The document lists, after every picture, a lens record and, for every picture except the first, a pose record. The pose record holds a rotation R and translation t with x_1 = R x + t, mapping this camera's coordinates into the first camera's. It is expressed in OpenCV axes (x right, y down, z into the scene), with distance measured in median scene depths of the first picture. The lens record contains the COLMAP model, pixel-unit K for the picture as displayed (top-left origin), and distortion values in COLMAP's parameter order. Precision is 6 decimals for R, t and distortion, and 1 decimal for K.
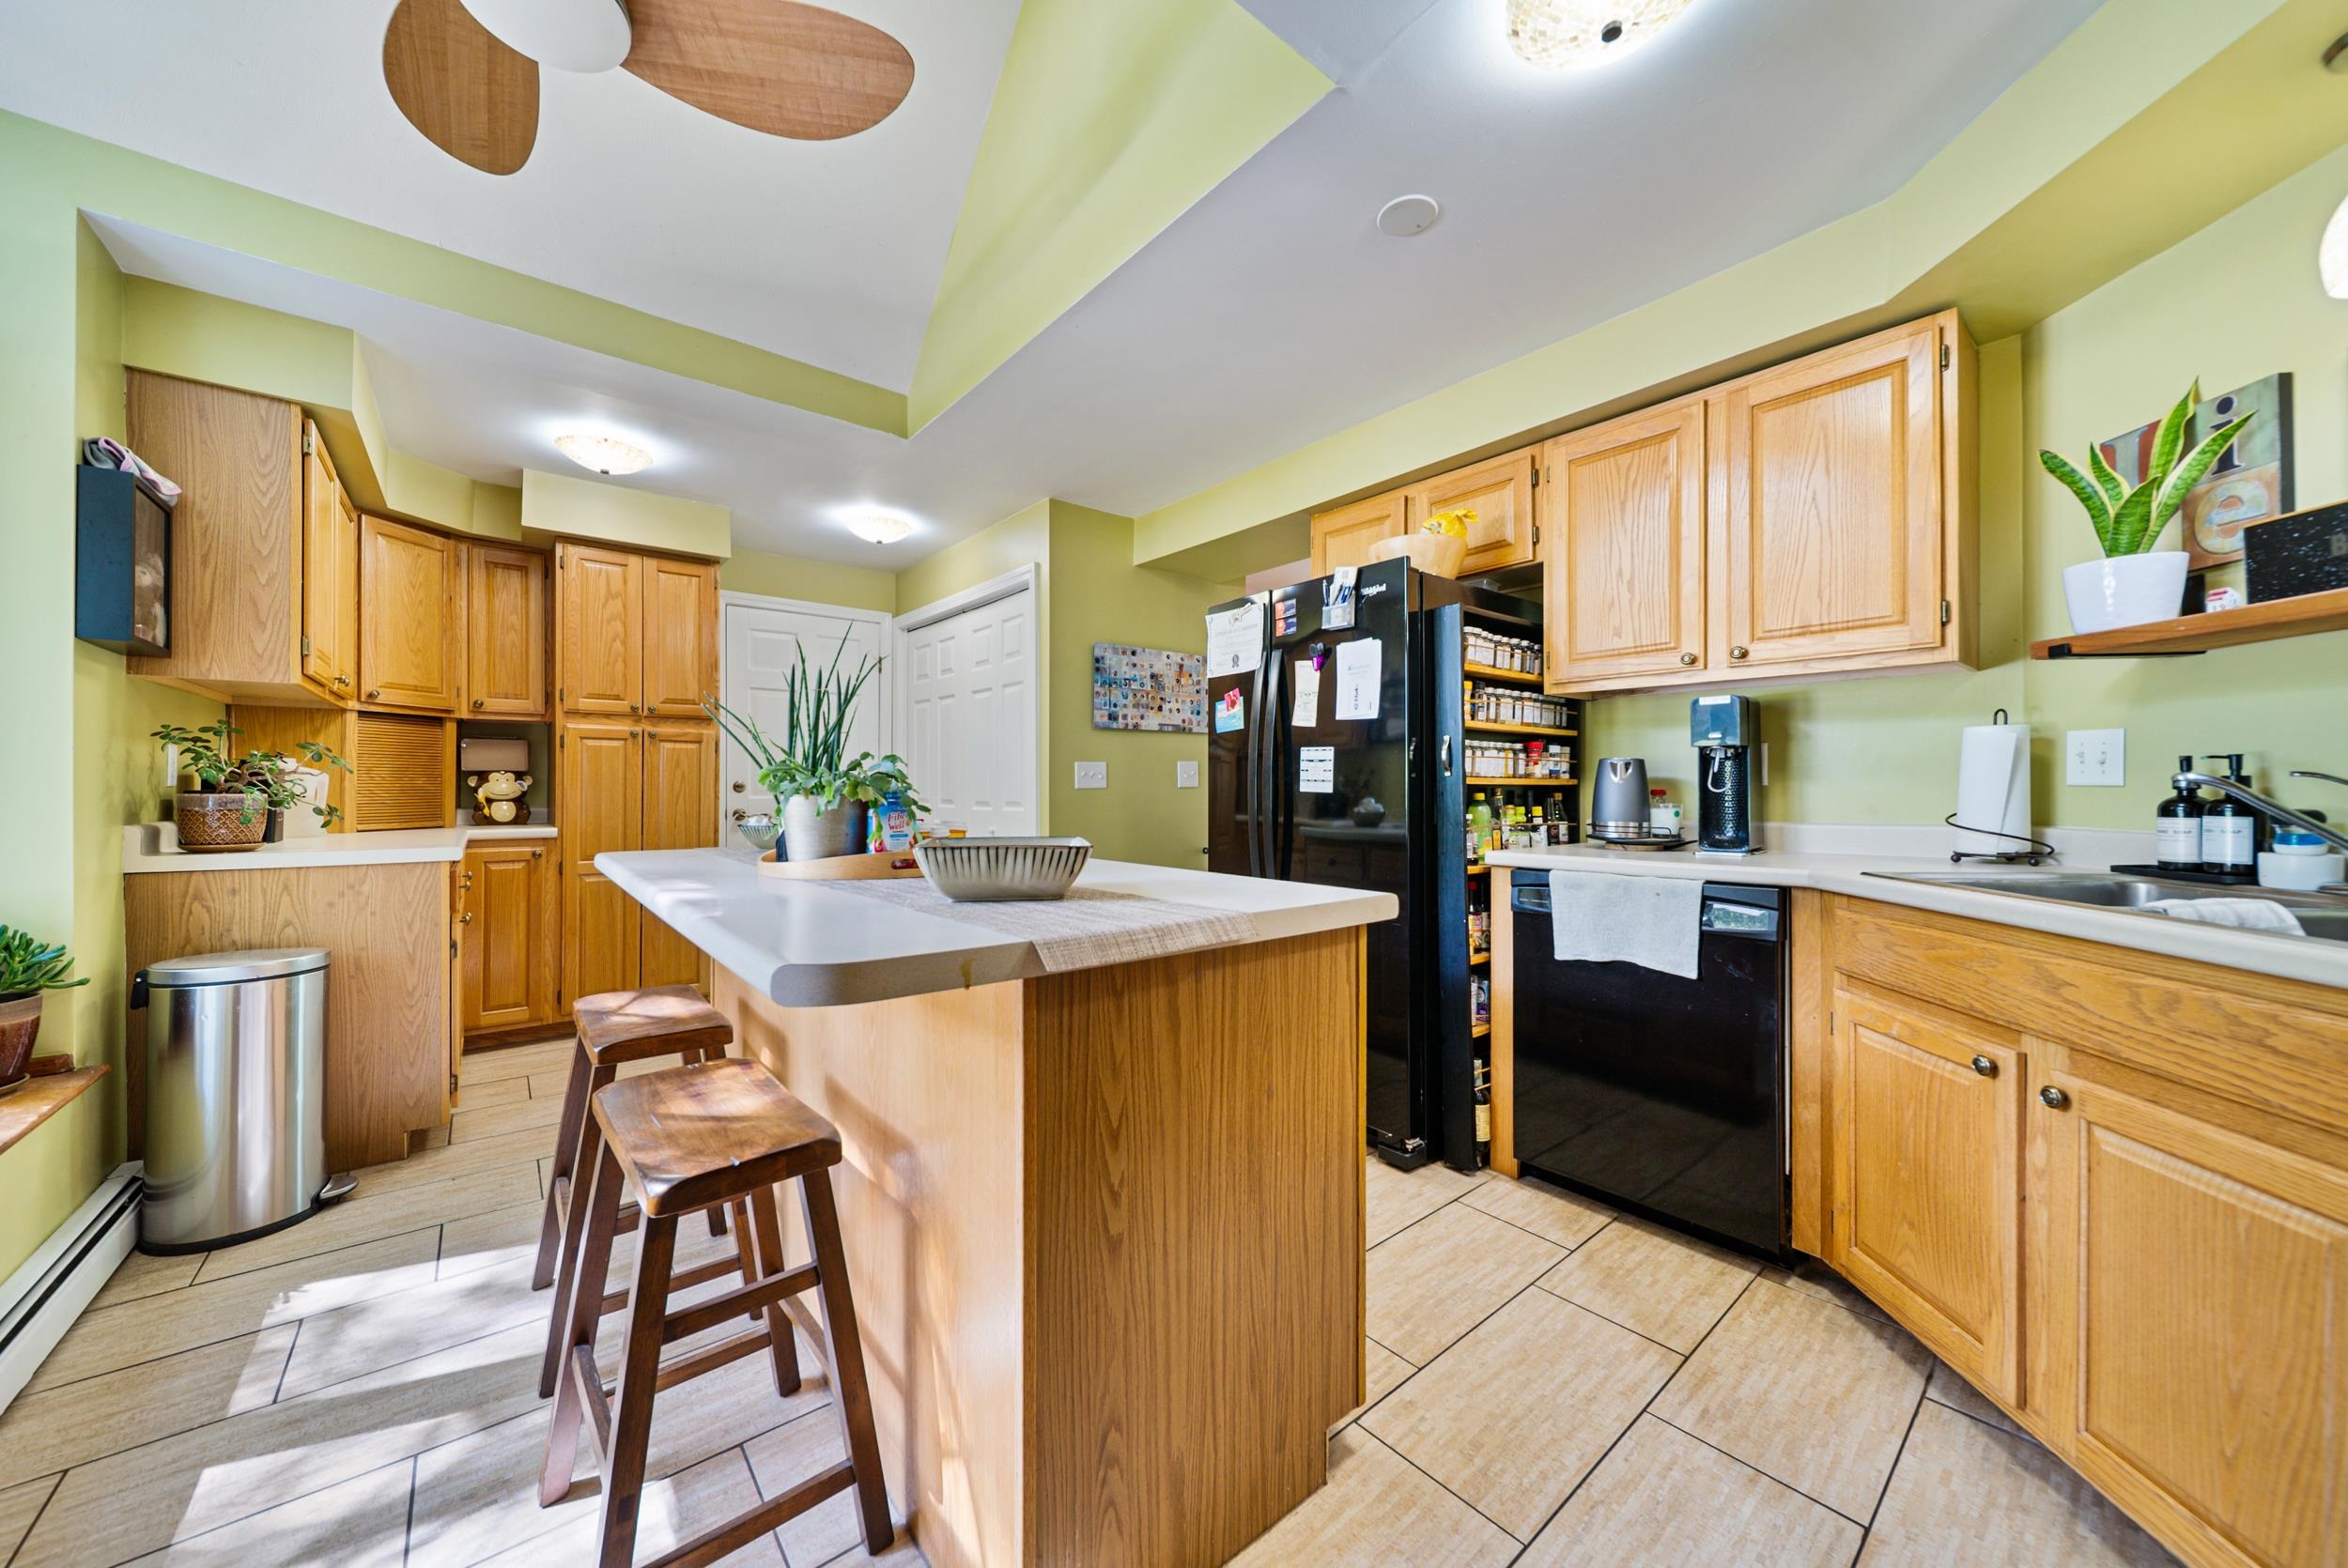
lens RADIAL K [[837.0, 0, 1165.2], [0, 837.0, 790.7], [0, 0, 1]] dist [-0.000197, -0.000795]
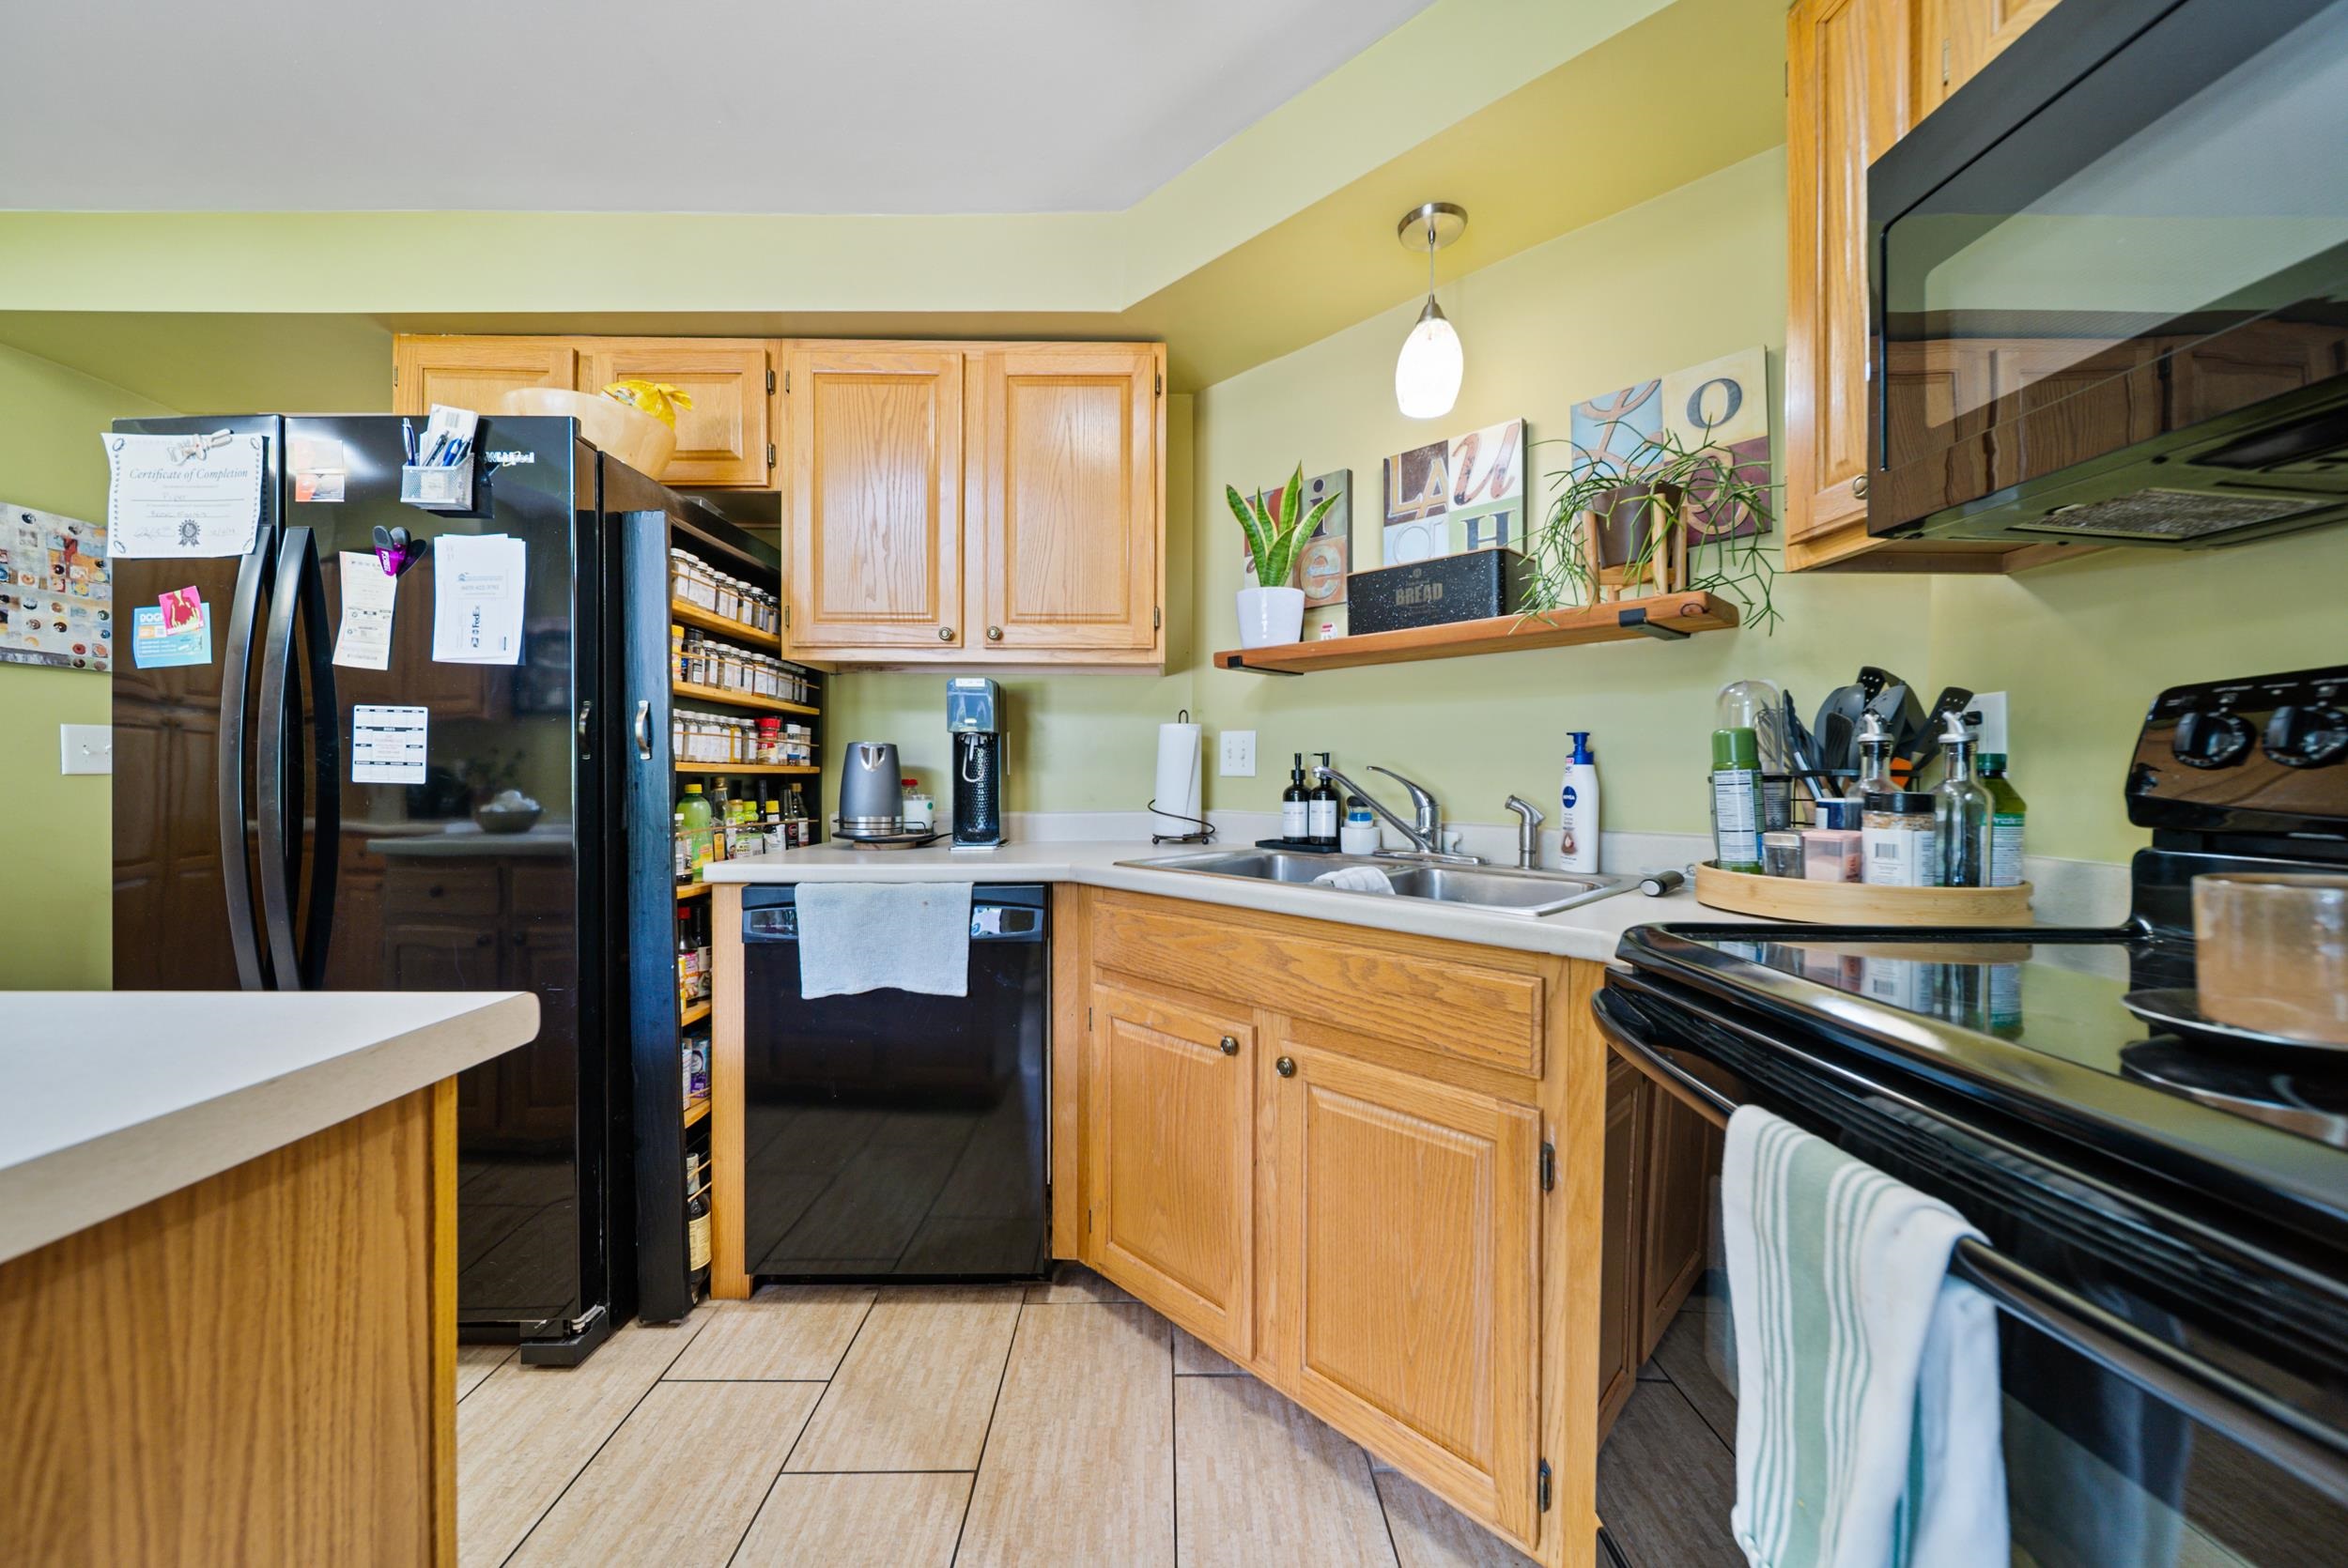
lens RADIAL K [[837.0, 0, 1187.5], [0, 837.0, 778.7], [0, 0, 1]] dist [-0.000197, -0.000795]
pose [[0.617373, 0.000668, 0.786670, 0.079821], [-0.000349, 1.000000, -0.000576, -0.001657], [-0.786671, 0.000081, 0.617373, 0.250764]]
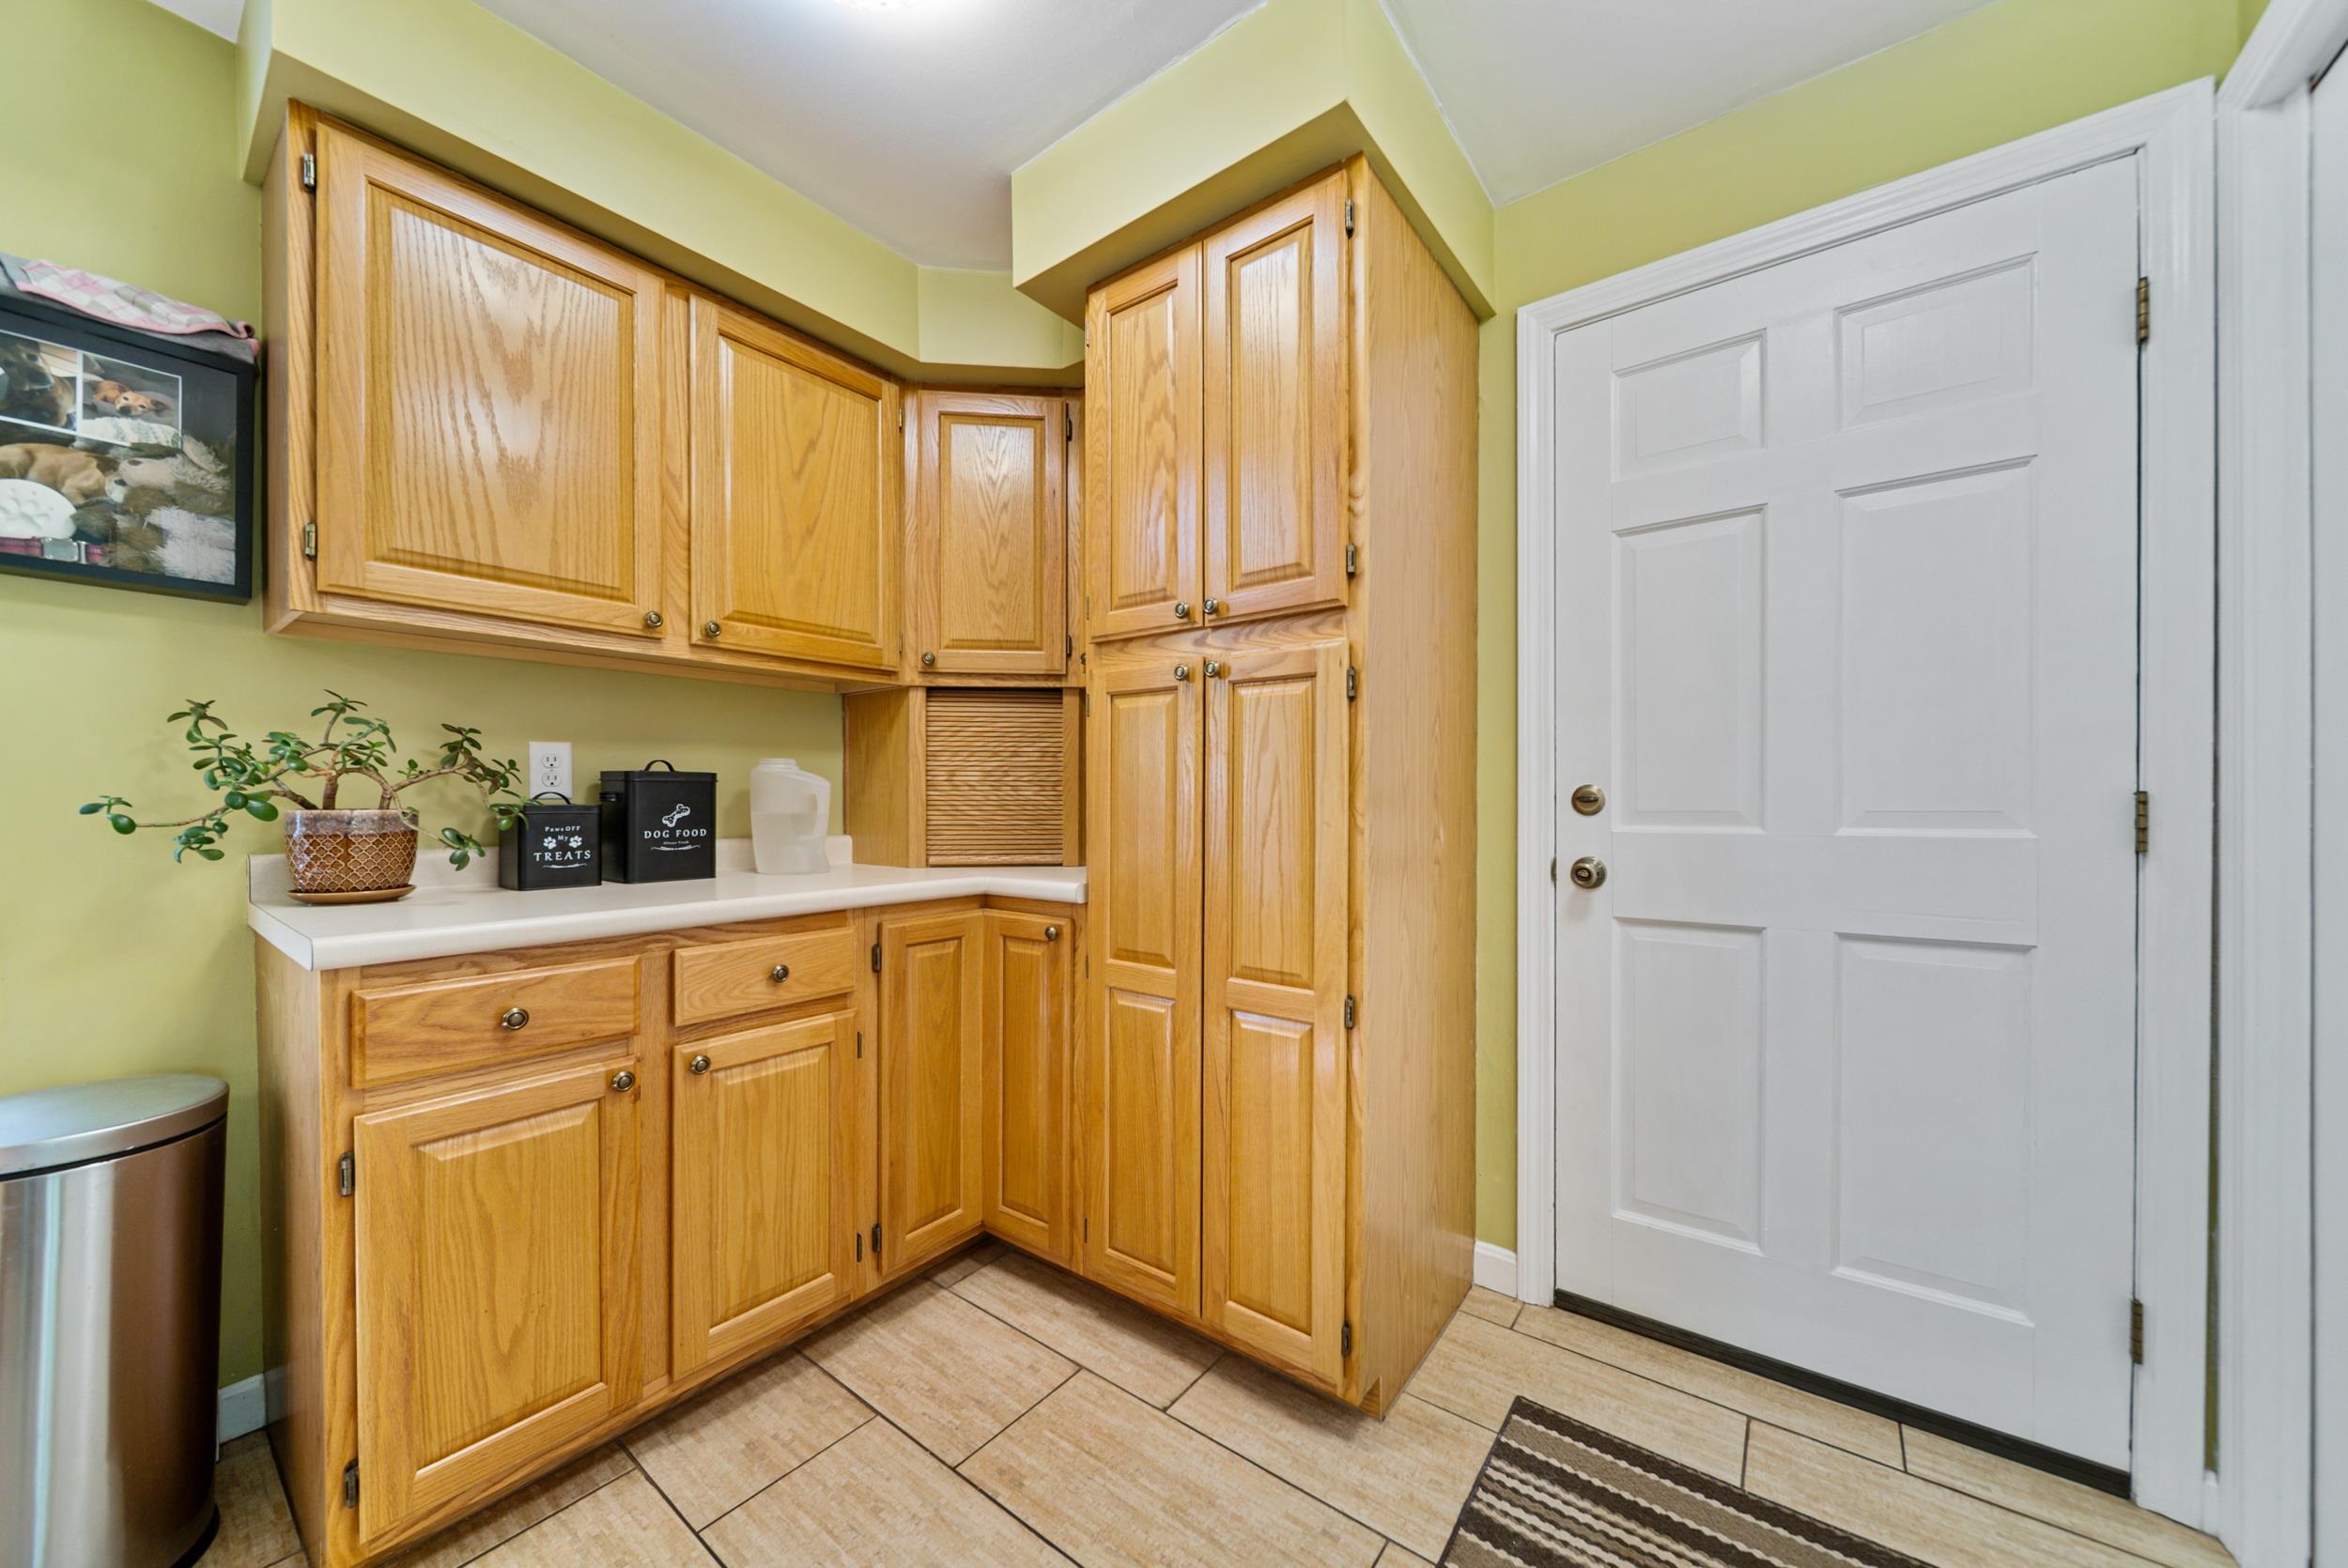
lens RADIAL K [[837.0, 0, 1166.8], [0, 837.0, 808.7], [0, 0, 1]] dist [-0.000197, -0.000795]
pose [[0.233310, 0.005599, -0.972386, -0.416084], [-0.004746, 0.999978, 0.004619, -0.003494], [0.972391, 0.003537, 0.233331, 1.618600]]
